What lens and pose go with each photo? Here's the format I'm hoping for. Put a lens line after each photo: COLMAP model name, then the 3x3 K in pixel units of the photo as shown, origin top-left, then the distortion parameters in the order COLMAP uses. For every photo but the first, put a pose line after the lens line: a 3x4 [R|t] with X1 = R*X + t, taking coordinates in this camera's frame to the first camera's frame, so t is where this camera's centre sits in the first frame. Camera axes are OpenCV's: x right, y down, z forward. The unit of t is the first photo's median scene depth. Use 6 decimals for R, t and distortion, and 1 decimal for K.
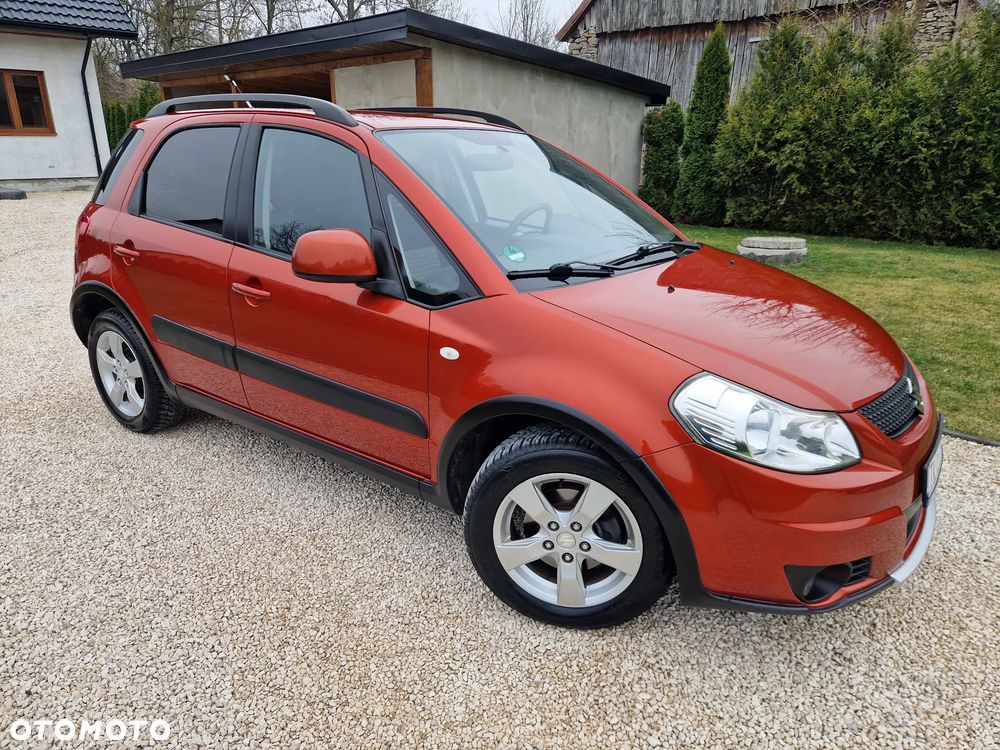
lens RADIAL K [[663.0, 0, 492.6], [0, 663.0, 367.3], [0, 0, 1]] dist [0.062092, -0.053438]
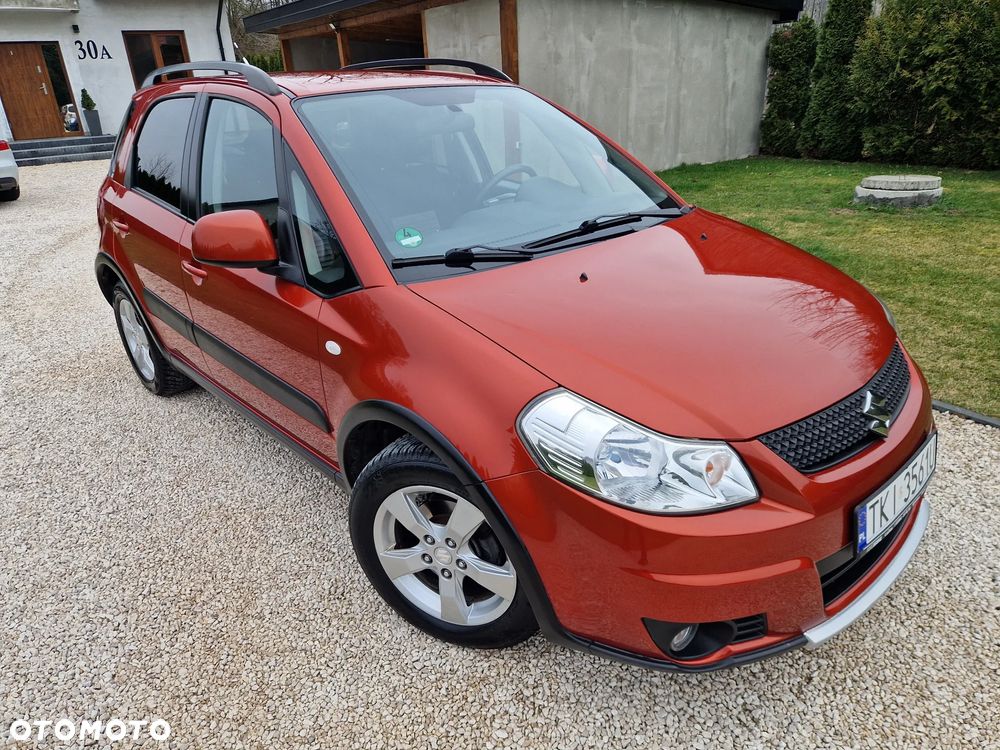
lens RADIAL K [[663.0, 0, 492.6], [0, 663.0, 367.3], [0, 0, 1]] dist [0.062092, -0.053438]
pose [[0.979483, 0.030044, -0.199273, 0.314488], [-0.012531, 0.995991, 0.088573, -0.073235], [0.201135, -0.084259, 0.975933, 0.120777]]
